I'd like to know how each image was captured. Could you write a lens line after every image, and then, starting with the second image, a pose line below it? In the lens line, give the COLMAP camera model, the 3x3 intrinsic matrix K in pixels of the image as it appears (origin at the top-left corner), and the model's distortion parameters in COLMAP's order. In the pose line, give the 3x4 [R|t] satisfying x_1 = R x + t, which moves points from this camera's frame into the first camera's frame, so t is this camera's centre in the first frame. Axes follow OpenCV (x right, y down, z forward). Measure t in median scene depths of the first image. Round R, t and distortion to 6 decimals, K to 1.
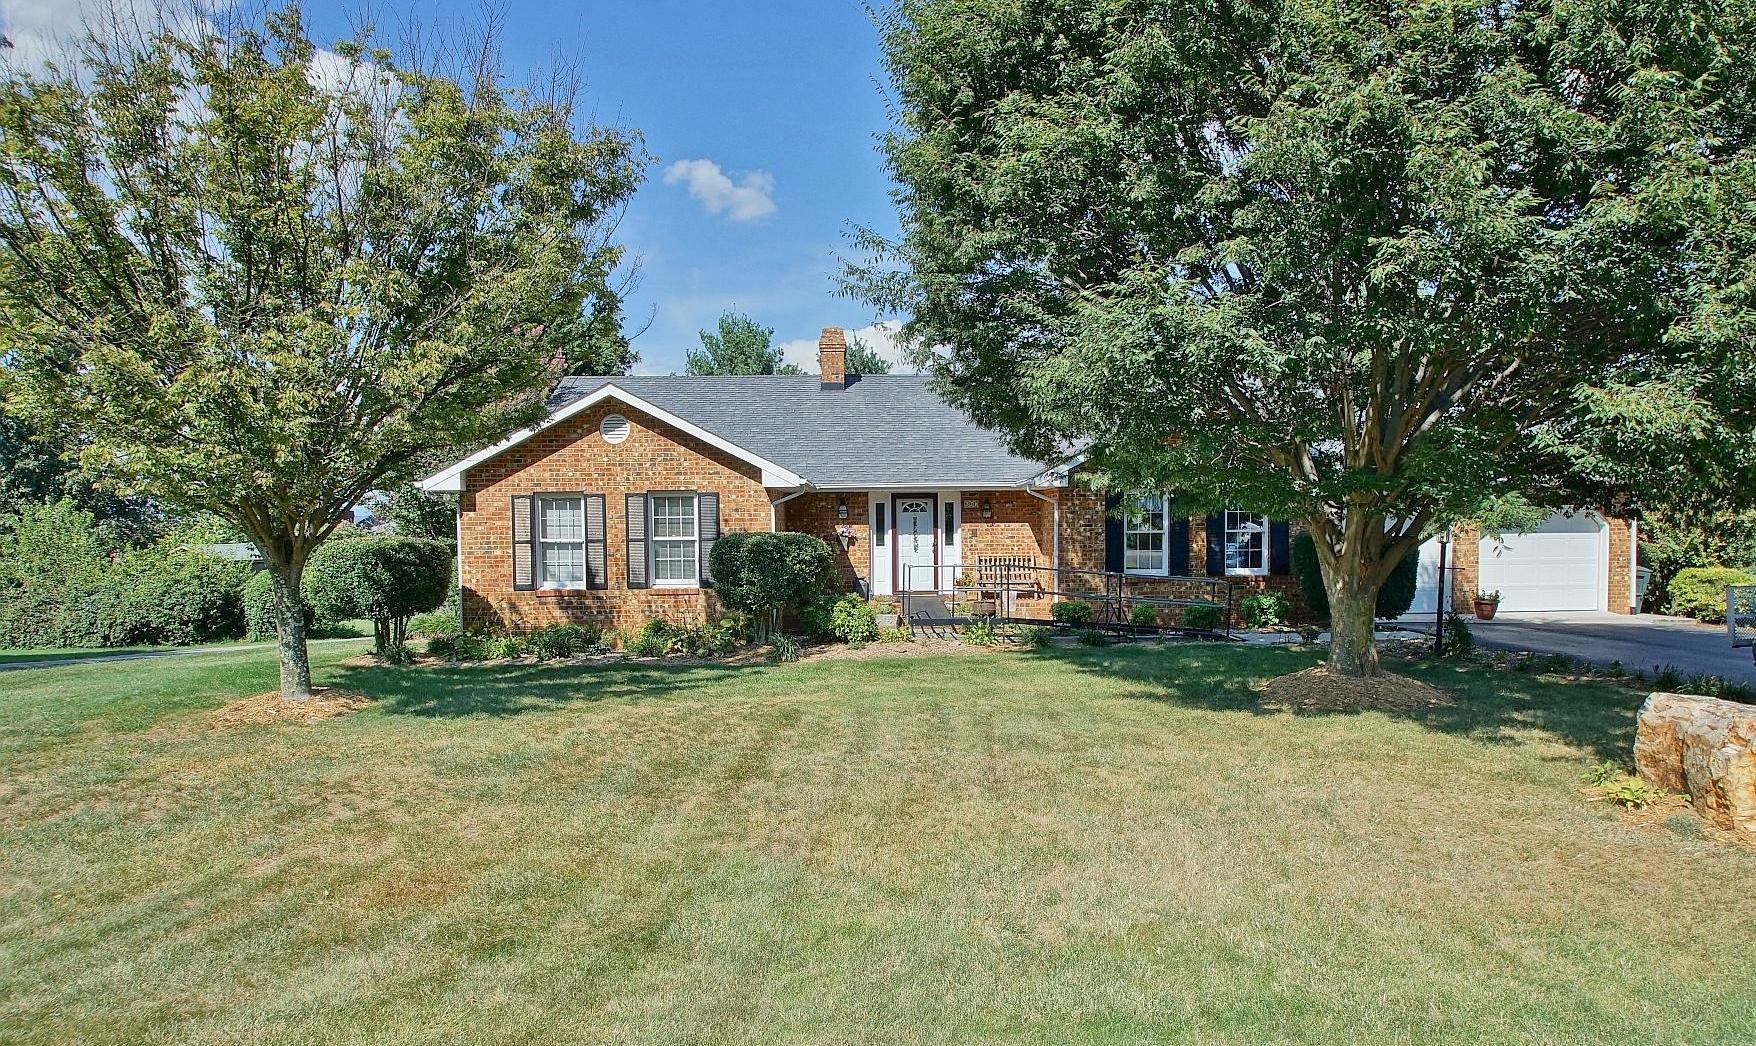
lens RADIAL K [[1132.1, 0, 886.9], [0, 1132.1, 534.7], [0, 0, 1]] dist [-0.025826, -0.002349]
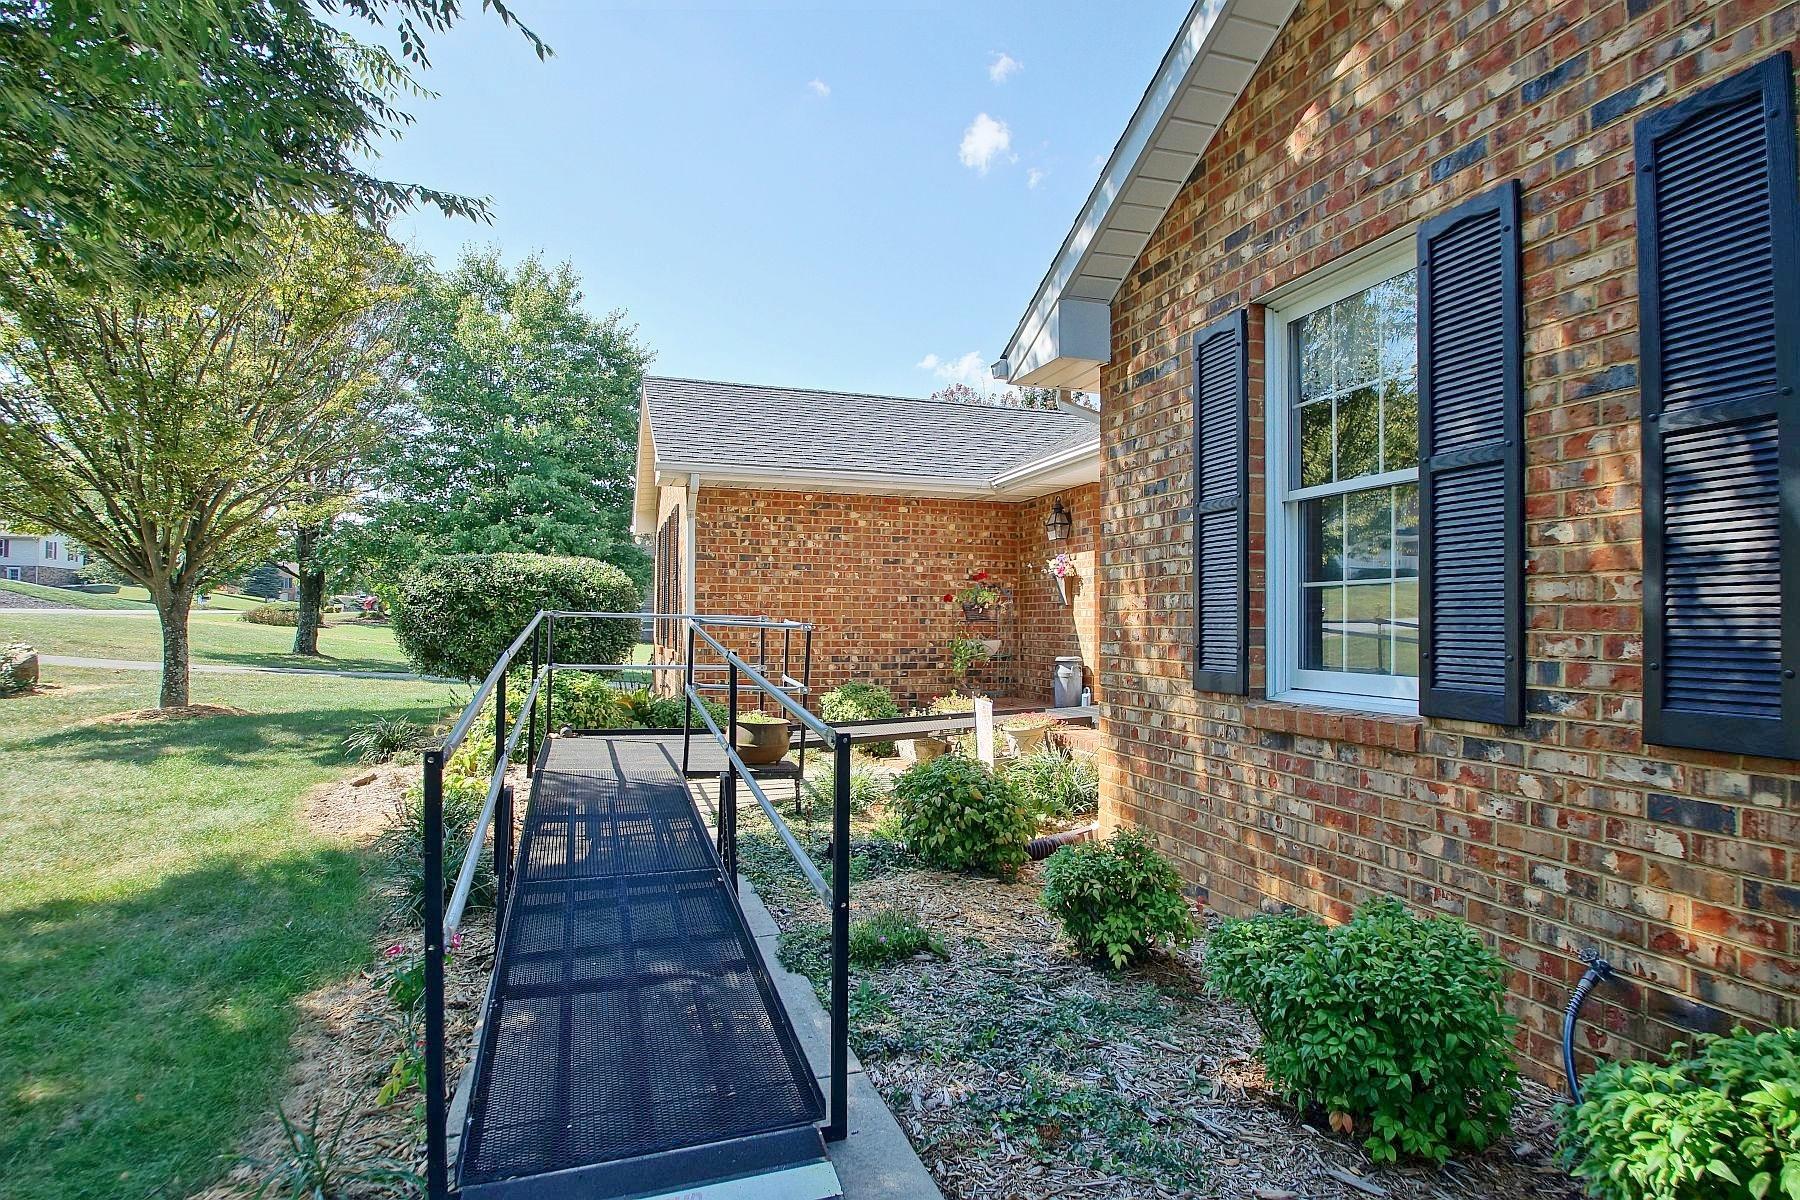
lens RADIAL K [[932.1, 0, 900.5], [0, 932.1, 604.3], [0, 0, 1]] dist [-0.007341, -0.007365]
pose [[0.294899, -0.008485, -0.955491, 0.394974], [-0.017605, 0.999743, -0.014311, 0.024630], [0.955366, 0.021042, 0.294673, 0.967649]]
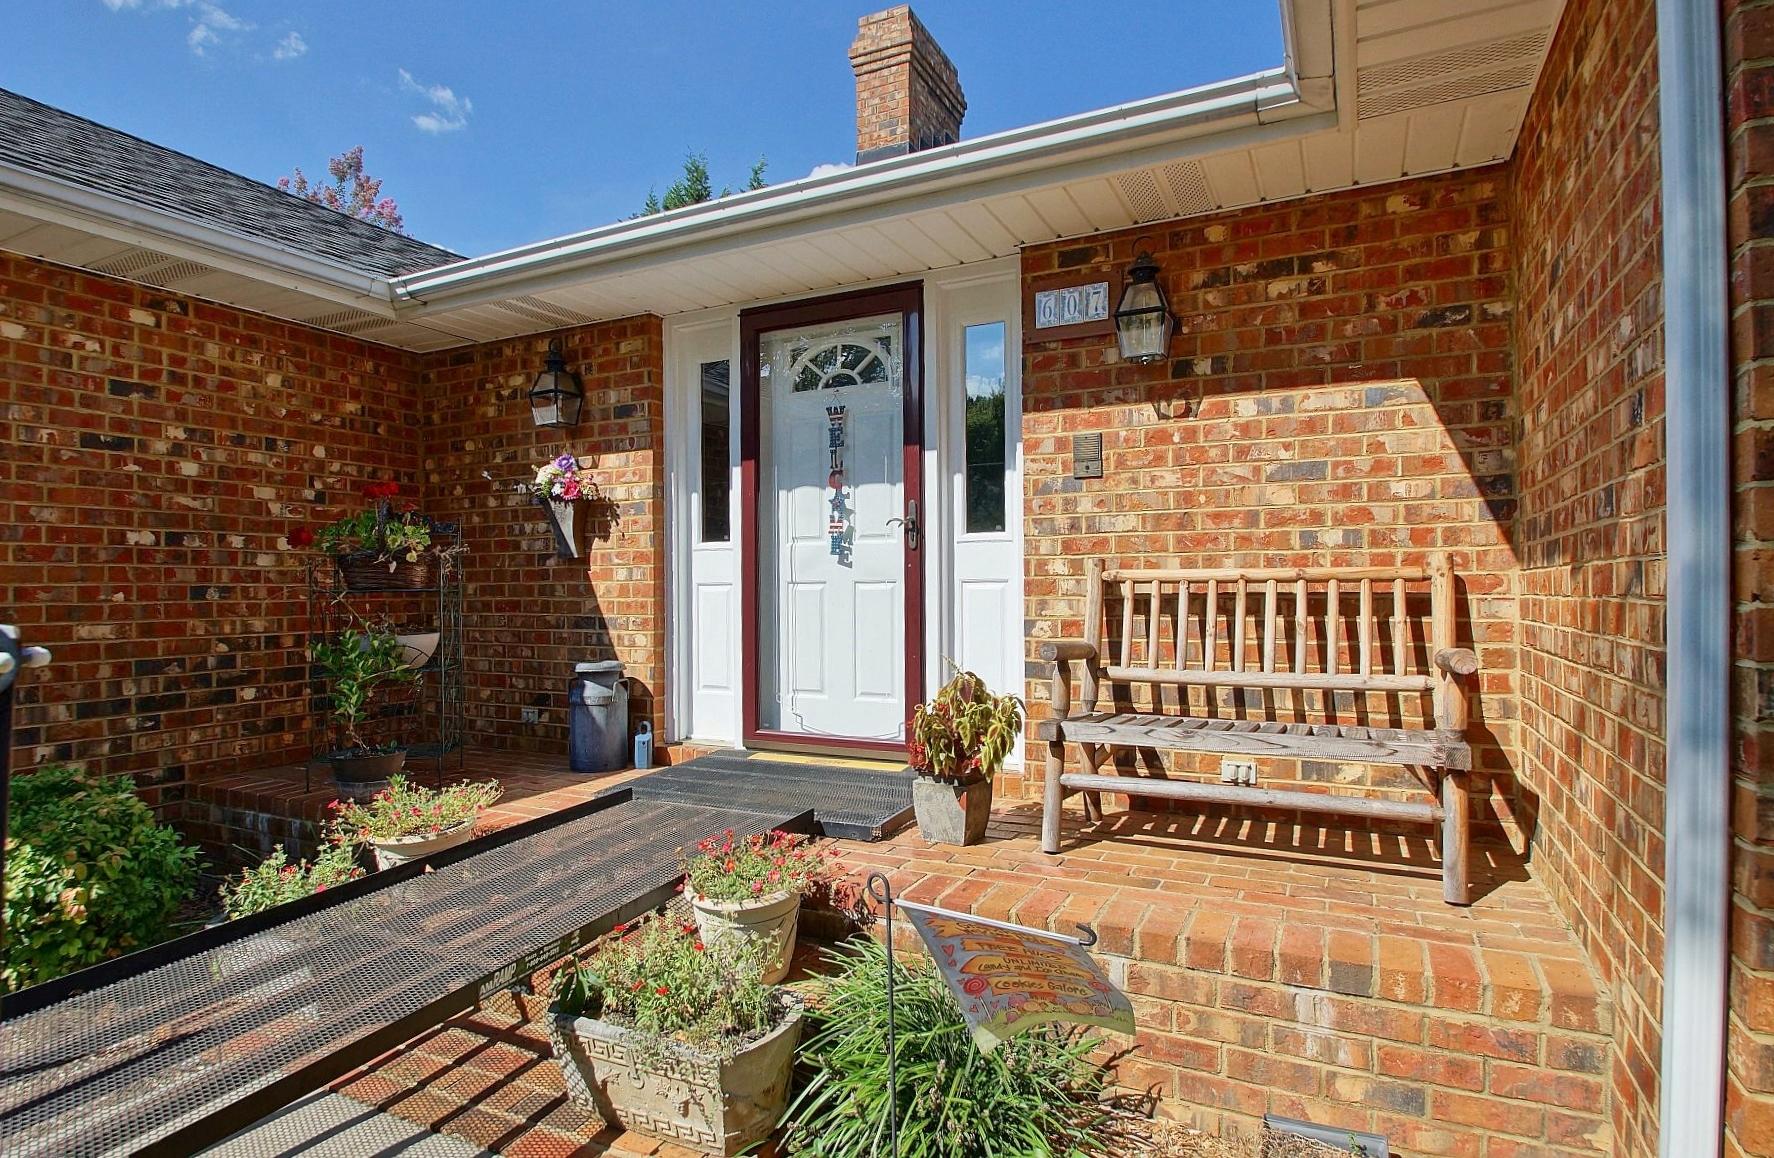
lens RADIAL K [[925.5, 0, 898.2], [0, 925.5, 589.8], [0, 0, 1]] dist [-0.020118, -0.005990]
pose [[0.890692, 0.005929, -0.454569, 0.141780], [-0.008423, 0.999959, -0.003462, 0.025012], [0.454530, 0.006912, 0.890705, 1.017375]]
